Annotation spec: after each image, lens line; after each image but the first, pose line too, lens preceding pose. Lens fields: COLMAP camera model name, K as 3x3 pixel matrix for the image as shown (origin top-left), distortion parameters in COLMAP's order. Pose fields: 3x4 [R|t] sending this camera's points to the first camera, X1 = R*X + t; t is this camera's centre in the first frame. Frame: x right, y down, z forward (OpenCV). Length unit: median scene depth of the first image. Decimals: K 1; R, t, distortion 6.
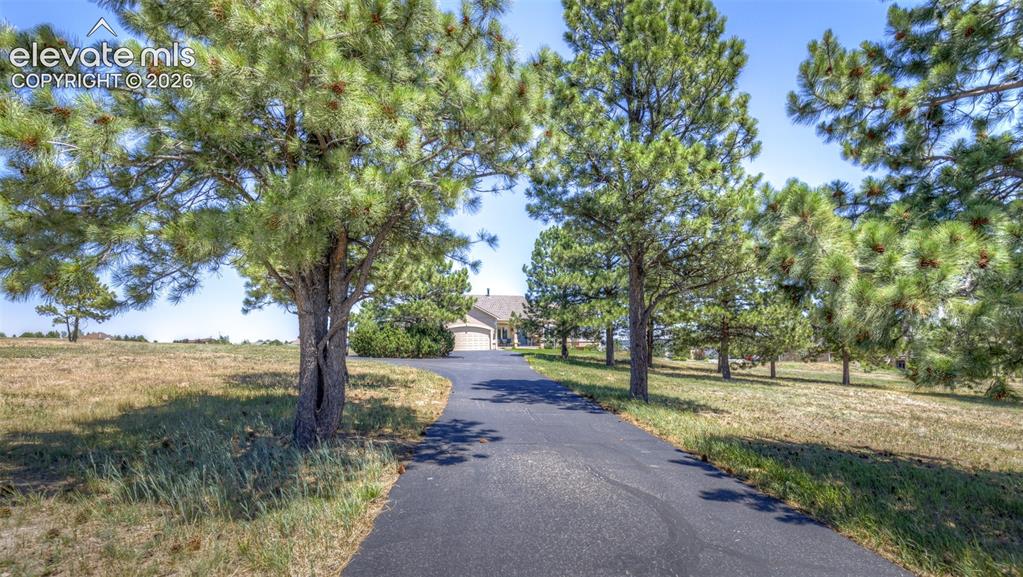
lens RADIAL K [[508.6, 0, 510.7], [0, 508.6, 288.2], [0, 0, 1]] dist [0.004471, -0.000006]
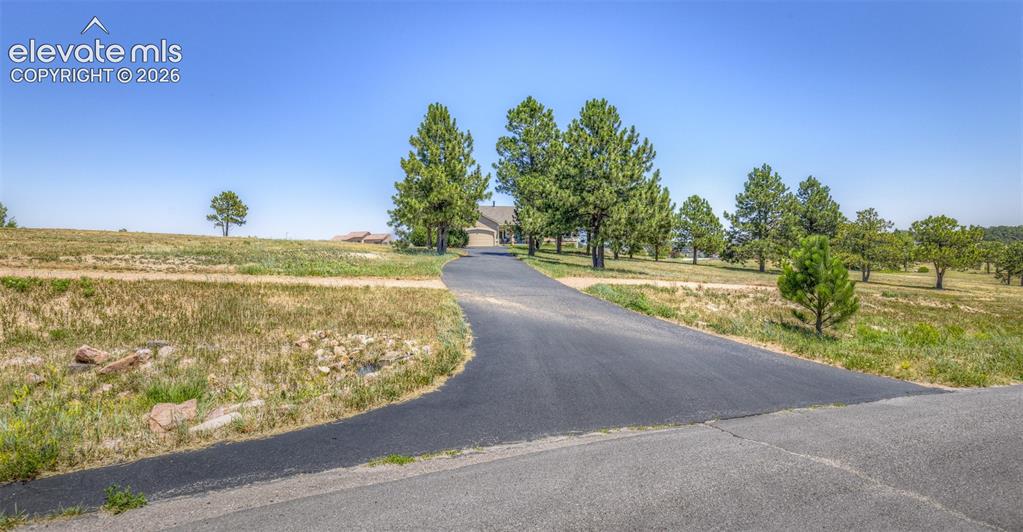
lens RADIAL K [[510.7, 0, 511.8], [0, 510.7, 266.5], [0, 0, 1]] dist [-0.000014, -0.000005]
pose [[0.999714, 0.007774, -0.022599, 0.059584], [-0.004323, 0.988841, 0.148915, -0.047927], [0.023505, -0.148775, 0.988592, -0.575079]]
